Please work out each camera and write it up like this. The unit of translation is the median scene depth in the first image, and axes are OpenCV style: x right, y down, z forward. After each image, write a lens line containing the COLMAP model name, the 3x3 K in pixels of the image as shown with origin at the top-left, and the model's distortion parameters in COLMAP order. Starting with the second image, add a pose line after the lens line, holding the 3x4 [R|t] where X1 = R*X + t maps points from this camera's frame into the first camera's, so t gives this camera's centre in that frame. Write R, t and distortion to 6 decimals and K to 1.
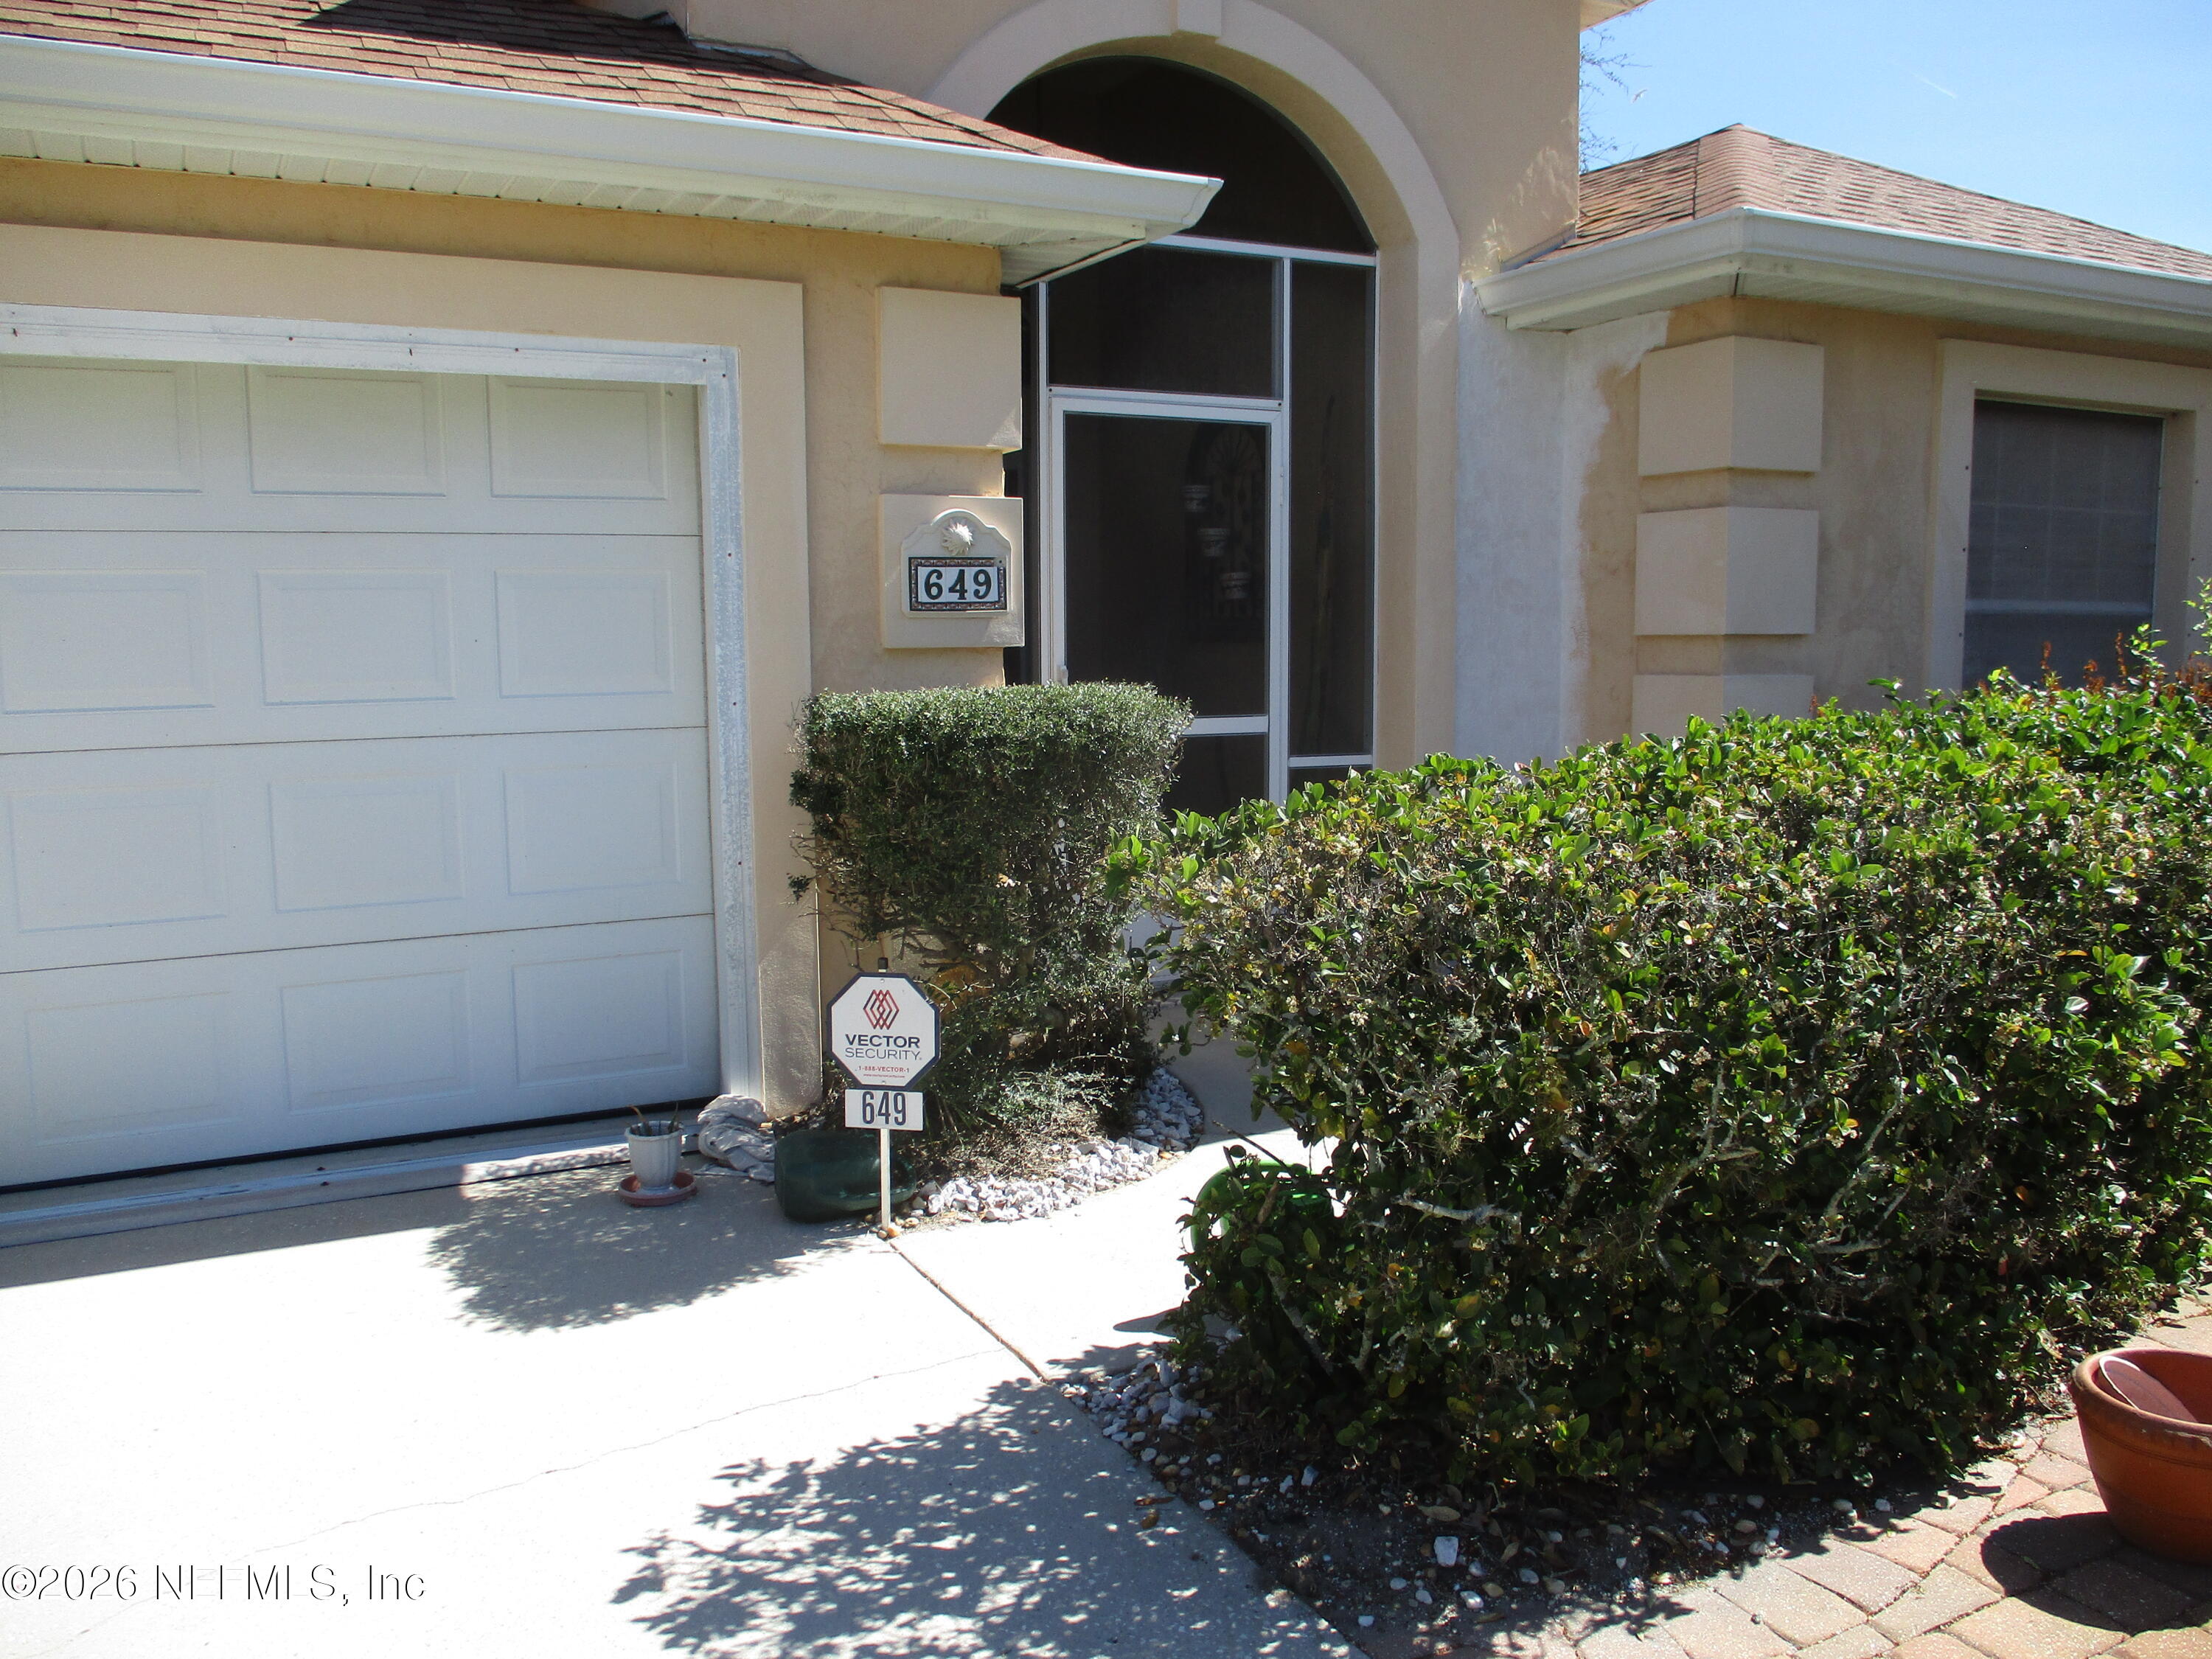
lens RADIAL K [[1801.2, 0, 1105.4], [0, 1801.2, 831.3], [0, 0, 1]] dist [-0.053771, 0.017496]
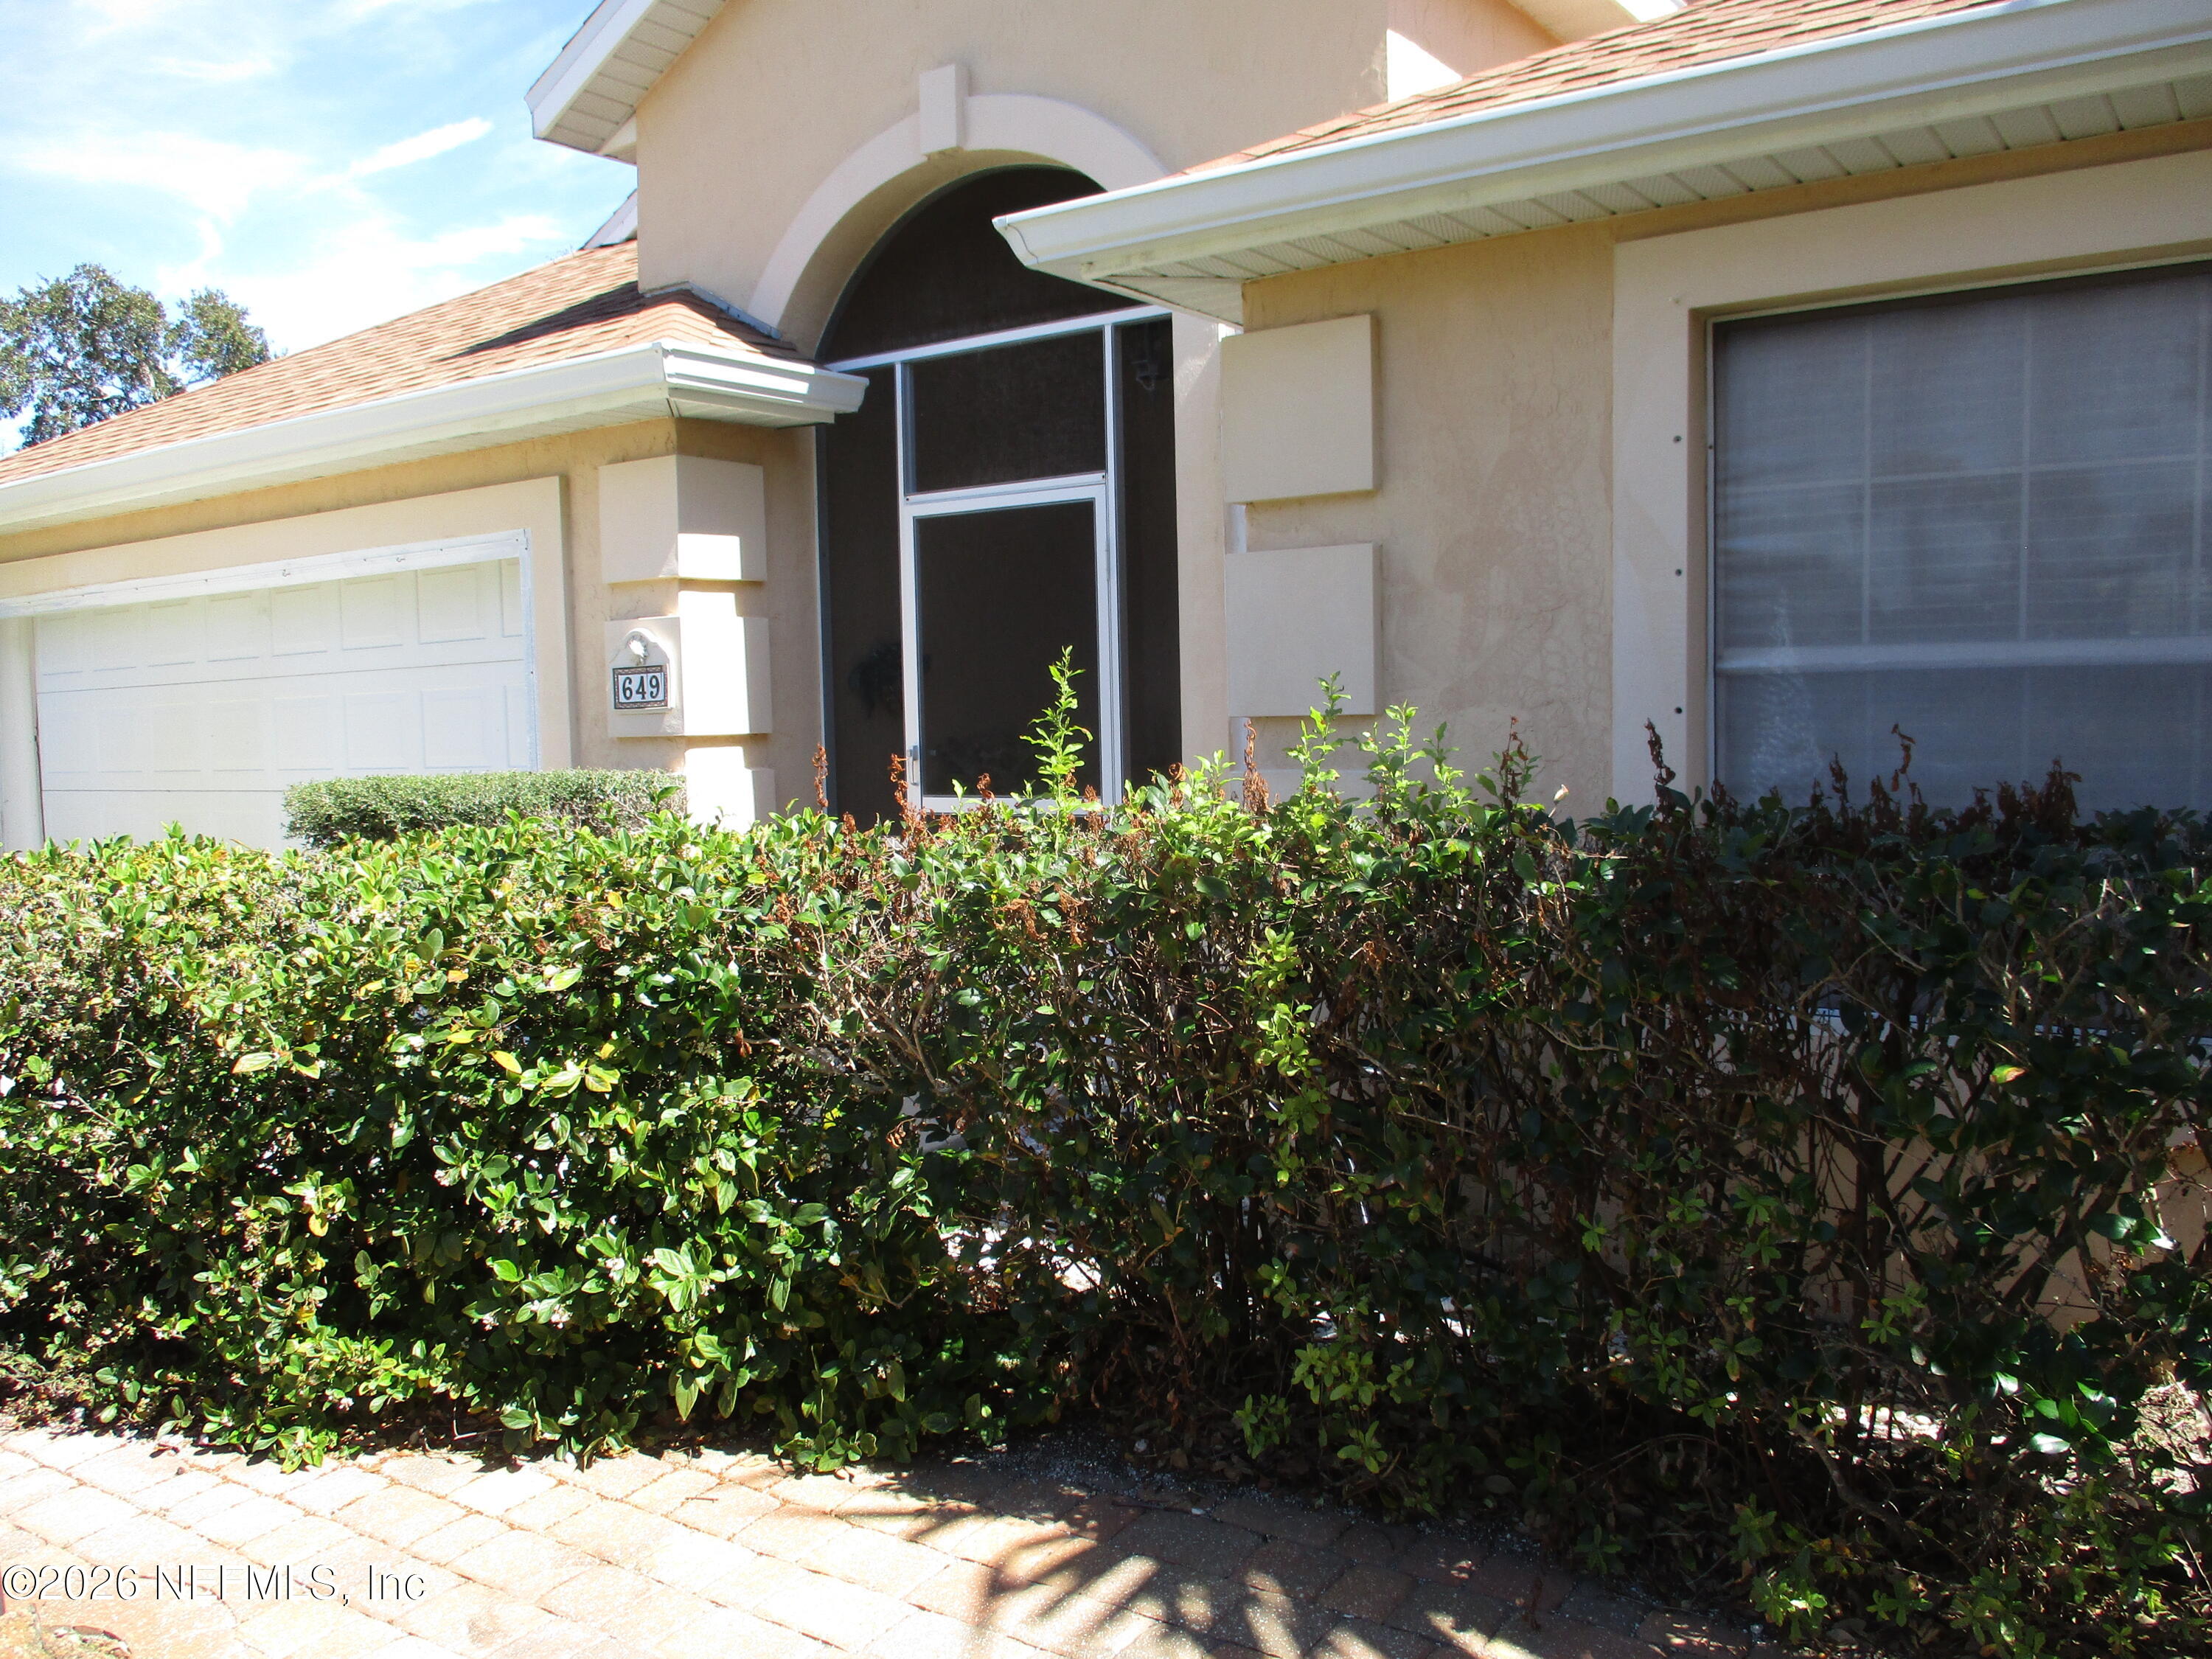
lens RADIAL K [[1801.2, 0, 1104.3], [0, 1801.2, 832.0], [0, 0, 1]] dist [-0.053771, 0.017496]
pose [[0.467345, 0.057098, -0.882229, 1.015590], [-0.071255, 0.997098, 0.026787, -0.078585], [0.881199, 0.050345, 0.470057, 0.590482]]
